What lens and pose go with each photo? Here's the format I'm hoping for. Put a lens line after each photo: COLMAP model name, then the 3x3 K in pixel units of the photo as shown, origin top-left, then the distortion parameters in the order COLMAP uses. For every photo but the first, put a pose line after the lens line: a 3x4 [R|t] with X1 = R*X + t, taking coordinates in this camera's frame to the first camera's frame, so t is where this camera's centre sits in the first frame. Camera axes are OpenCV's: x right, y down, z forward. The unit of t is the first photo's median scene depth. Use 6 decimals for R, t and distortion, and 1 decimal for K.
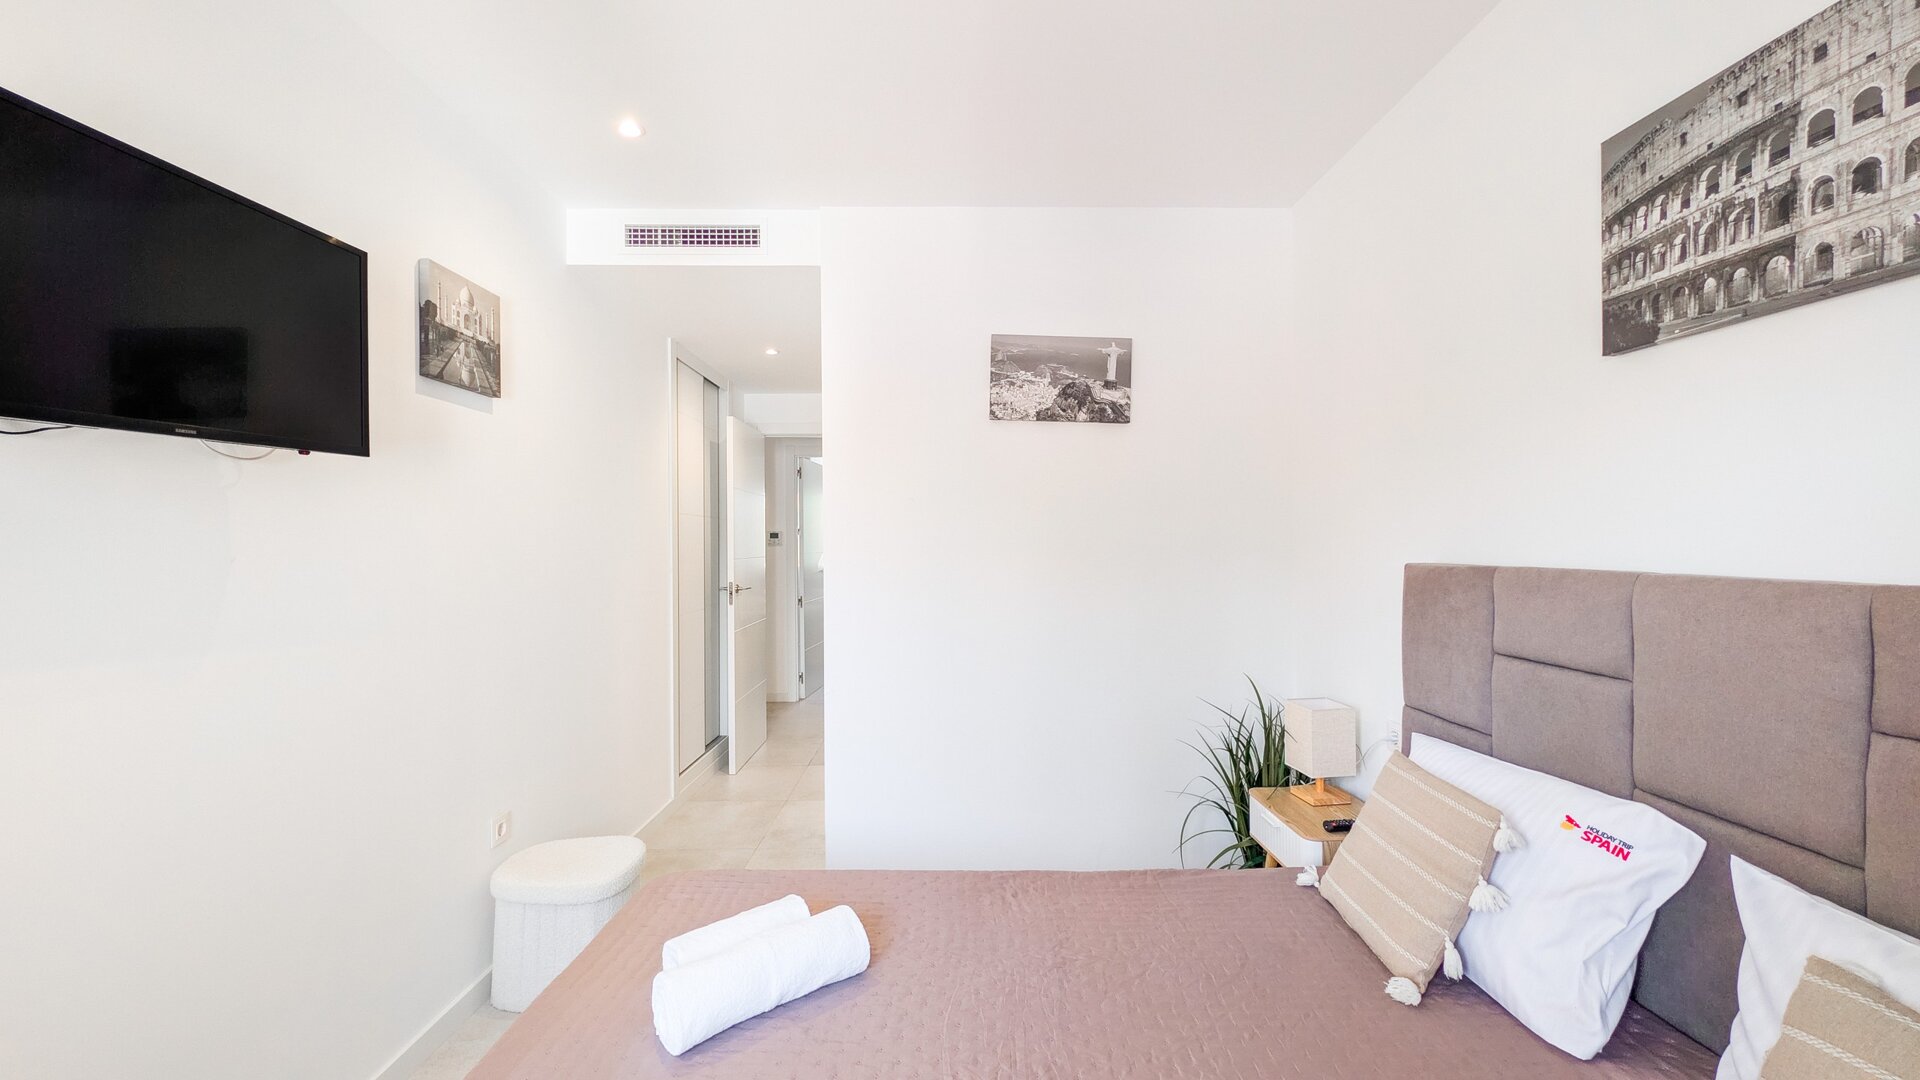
lens RADIAL K [[732.5, 0, 960.0], [0, 732.5, 540.0], [0, 0, 1]] dist [0.000767, 0.000162]
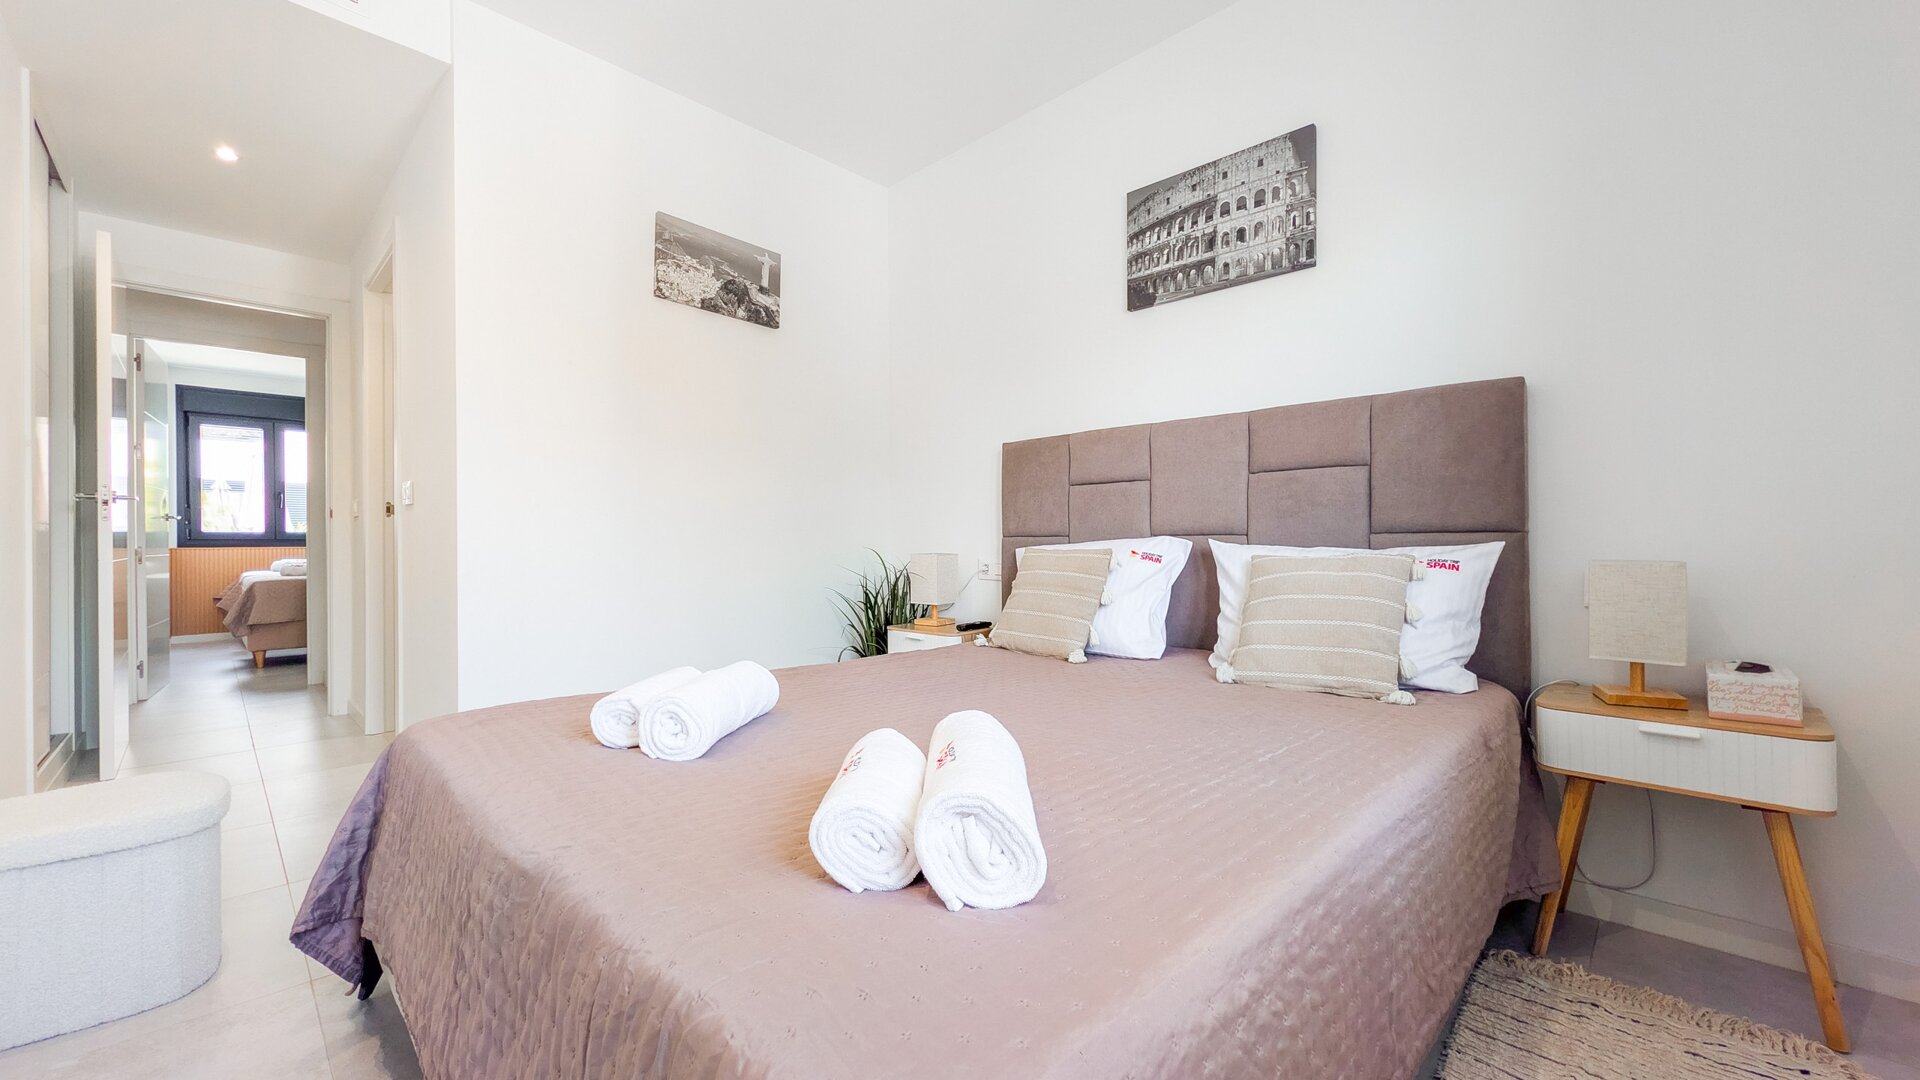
lens RADIAL K [[732.5, 0, 960.0], [0, 732.5, 540.0], [0, 0, 1]] dist [0.000767, 0.000162]
pose [[0.709683, 0.003155, 0.704514, -0.760216], [0.000416, 0.999988, -0.004897, 0.357693], [-0.704521, 0.003768, 0.709673, 0.006065]]
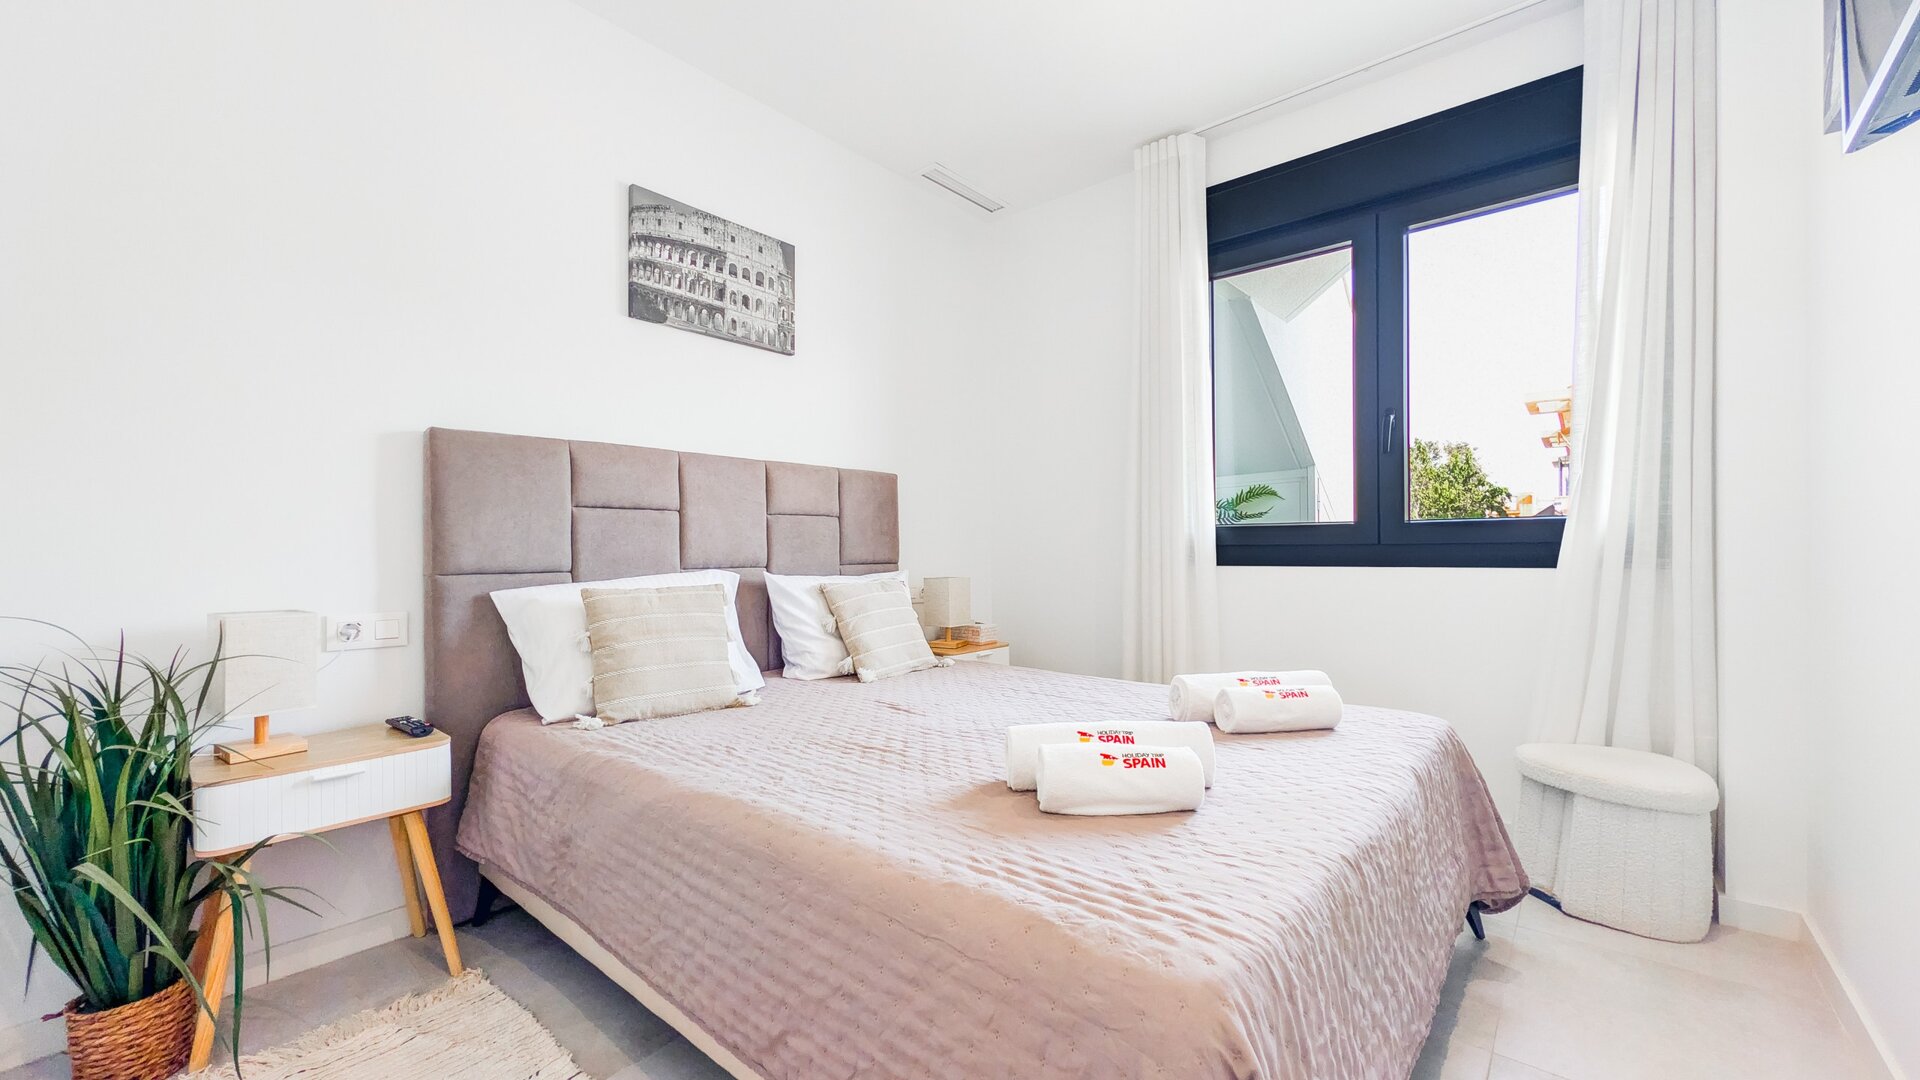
lens RADIAL K [[744.1, 0, 950.7], [0, 744.1, 540.8], [0, 0, 1]] dist [0.000762, 0.000260]
pose [[-0.748780, 0.016352, 0.662617, -0.781937], [0.009850, 0.999860, -0.013543, 0.296078], [-0.662746, -0.003614, -0.748836, 1.920045]]
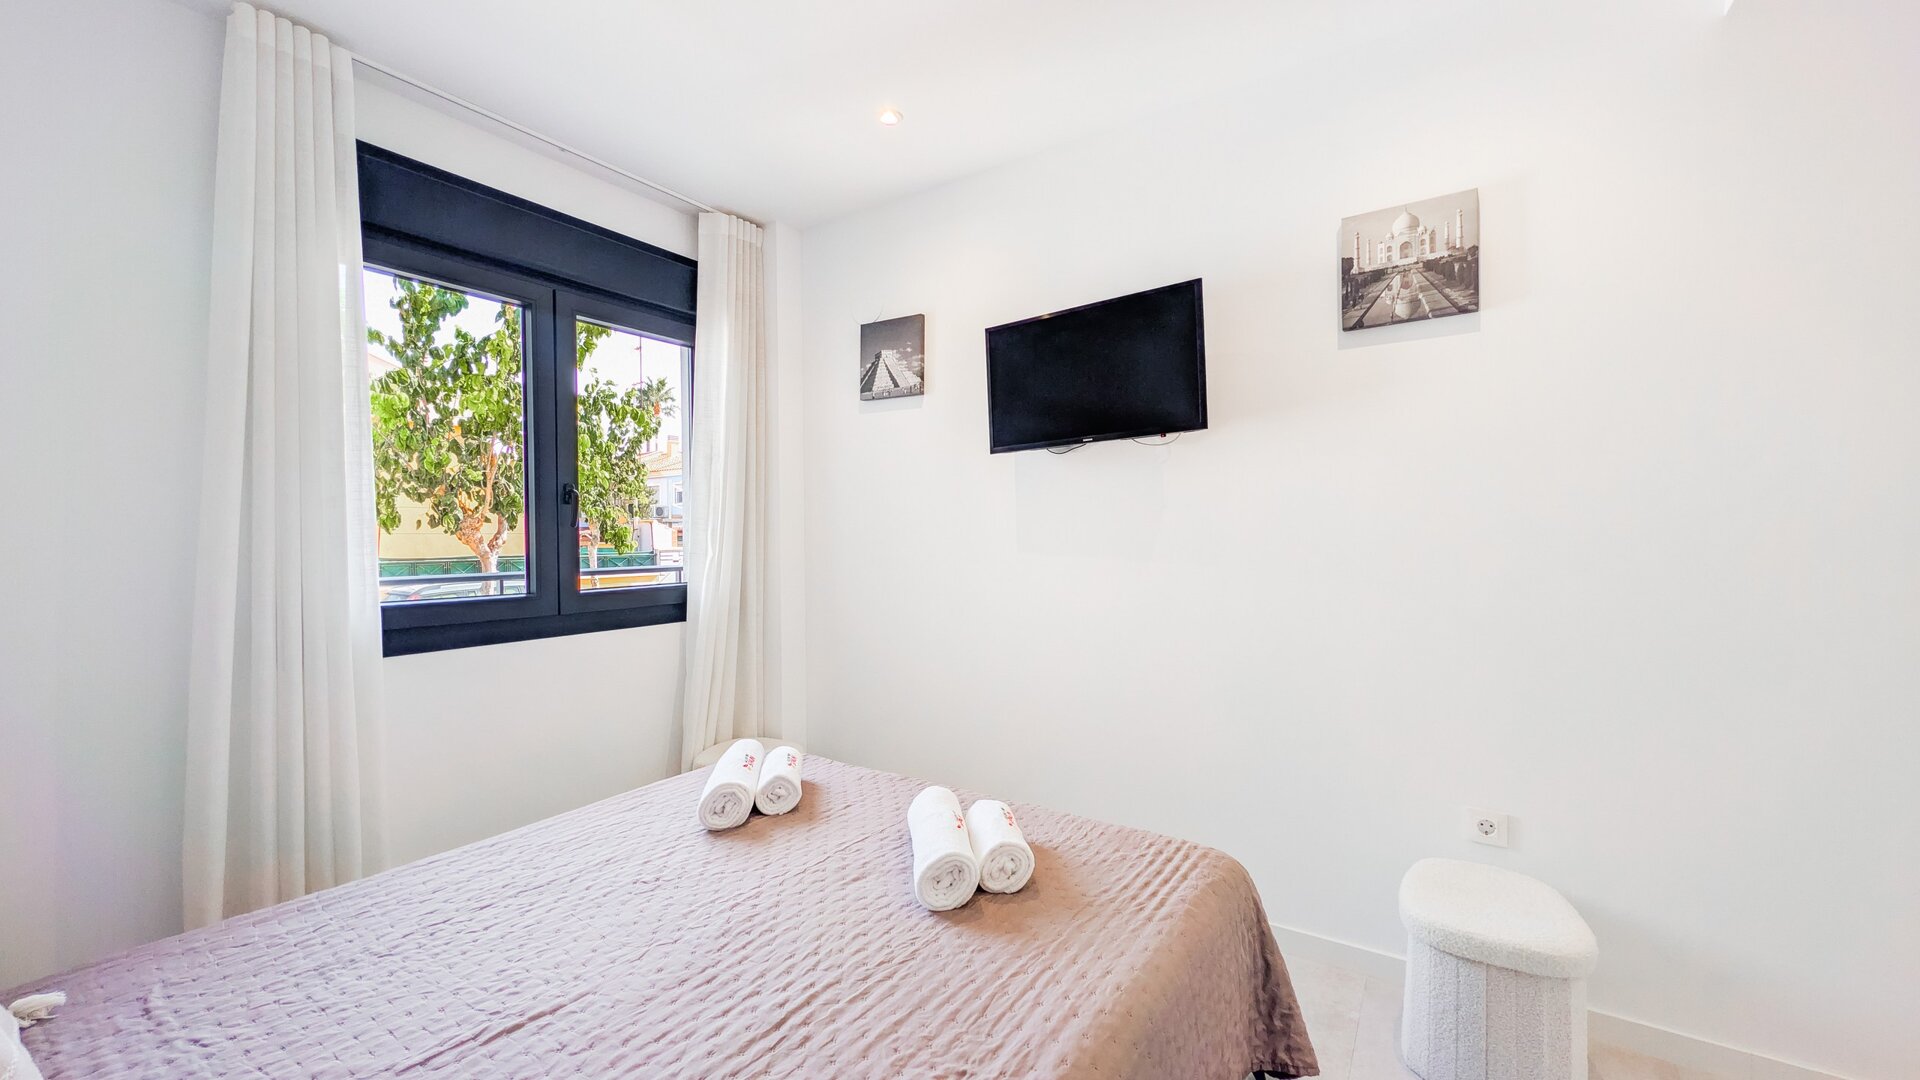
lens RADIAL K [[744.1, 0, 950.7], [0, 744.1, 540.8], [0, 0, 1]] dist [0.000762, 0.000260]
pose [[-0.577443, 0.019169, -0.816206, 0.704365], [0.016368, 0.999795, 0.011901, 0.081951], [0.816267, -0.006487, -0.577638, 1.715258]]
